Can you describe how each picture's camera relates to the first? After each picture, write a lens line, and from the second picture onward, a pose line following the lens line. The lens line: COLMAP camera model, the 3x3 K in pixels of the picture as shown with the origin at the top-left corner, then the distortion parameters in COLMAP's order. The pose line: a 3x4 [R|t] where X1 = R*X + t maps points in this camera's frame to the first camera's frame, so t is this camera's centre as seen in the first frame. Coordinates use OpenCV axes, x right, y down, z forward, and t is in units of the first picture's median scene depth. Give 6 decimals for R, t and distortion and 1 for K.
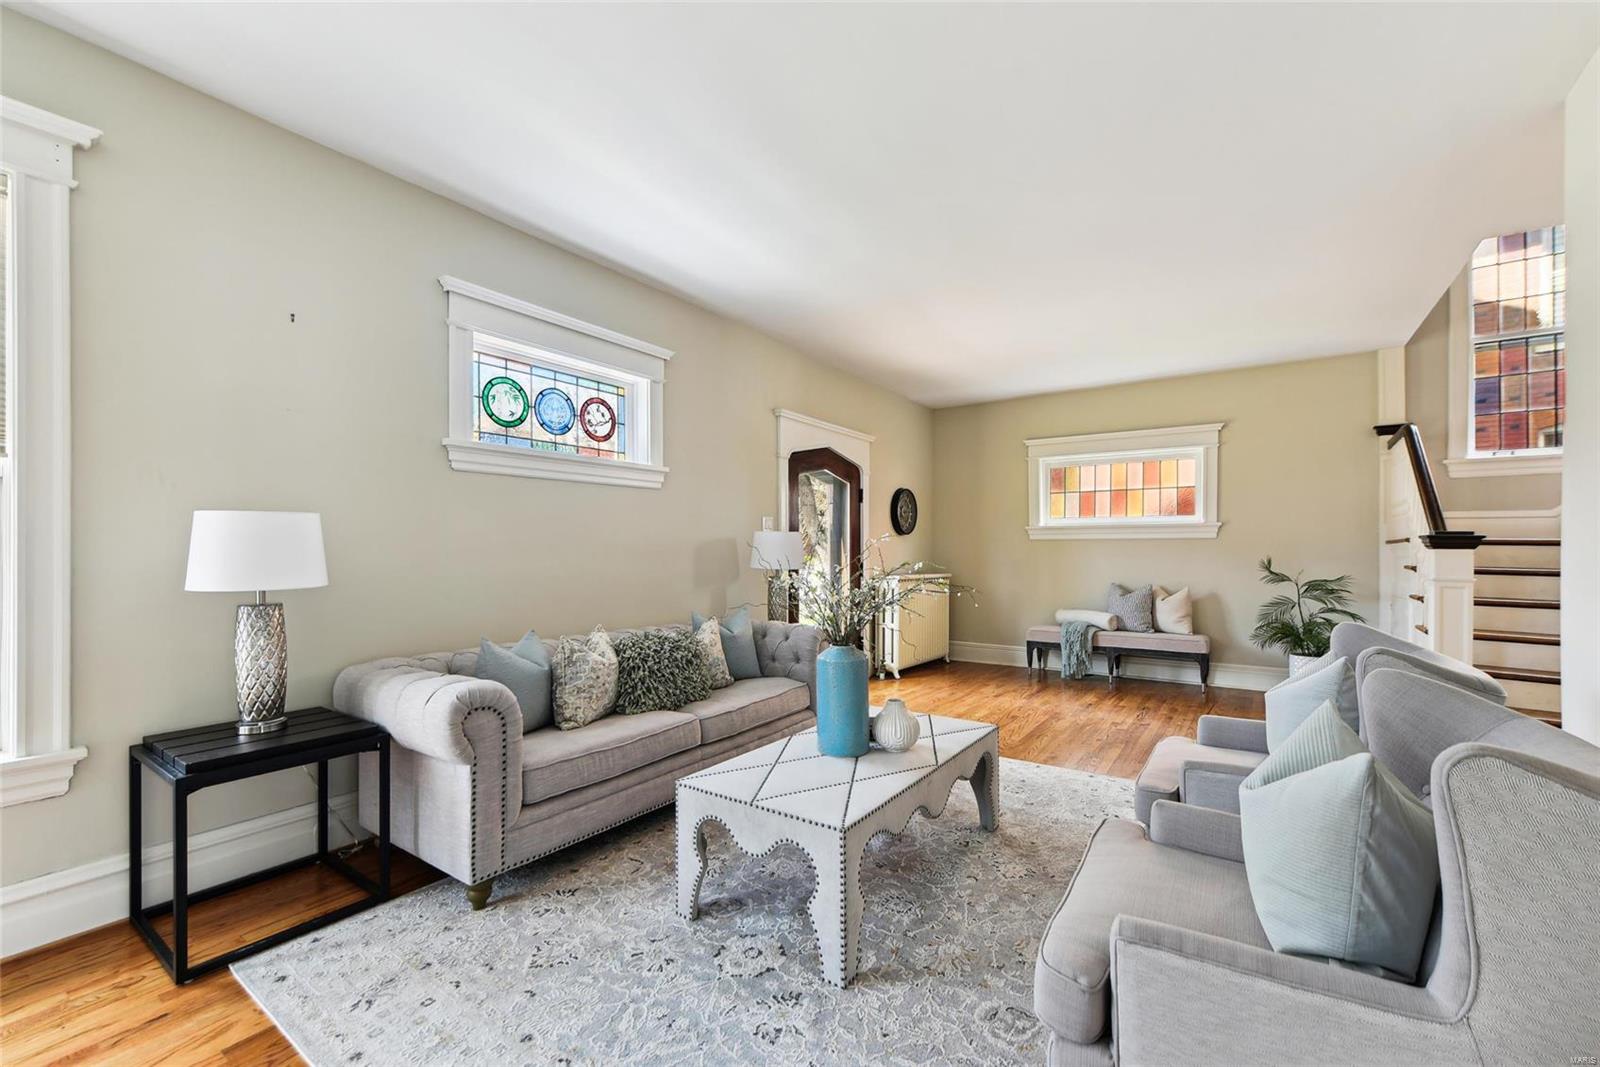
lens RADIAL K [[650.3, 0, 790.4], [0, 650.3, 547.4], [0, 0, 1]] dist [-0.000054, -0.000114]
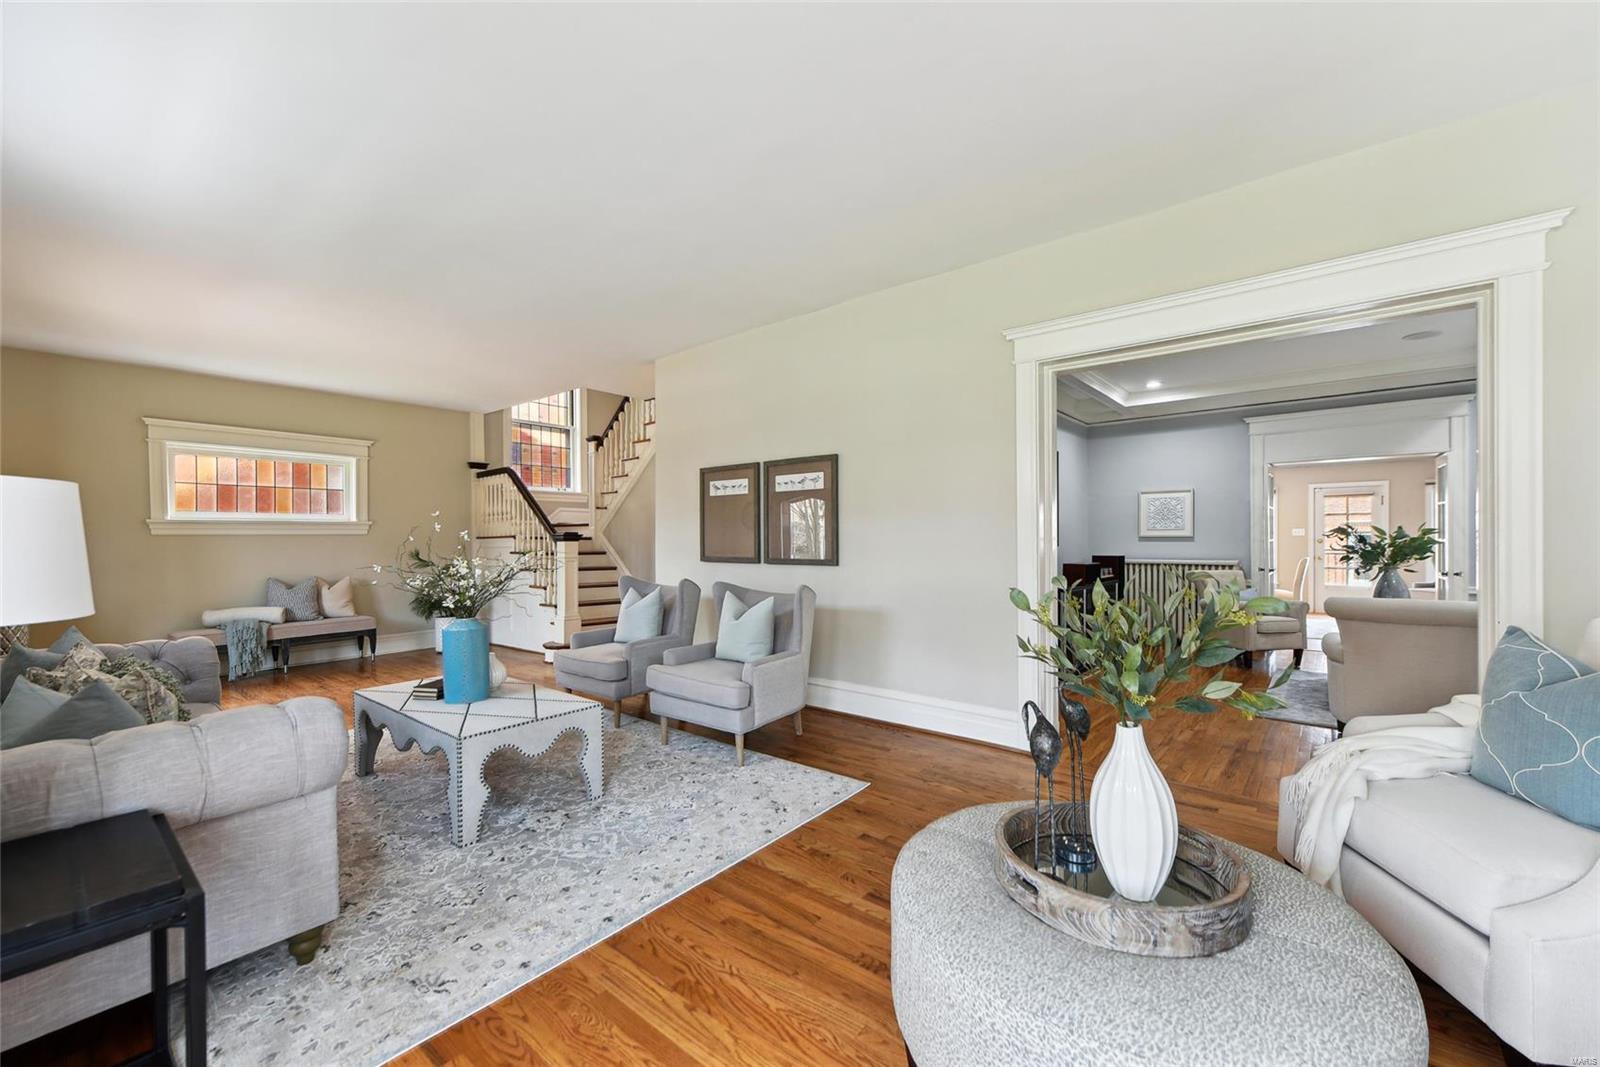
lens RADIAL K [[650.3, 0, 808.1], [0, 650.3, 533.5], [0, 0, 1]] dist [-0.000054, -0.000114]
pose [[0.053853, 0.010486, 0.998494, -0.510286], [0.005068, 0.999929, -0.010775, 0.000820], [-0.998536, 0.005640, 0.053796, 0.112410]]
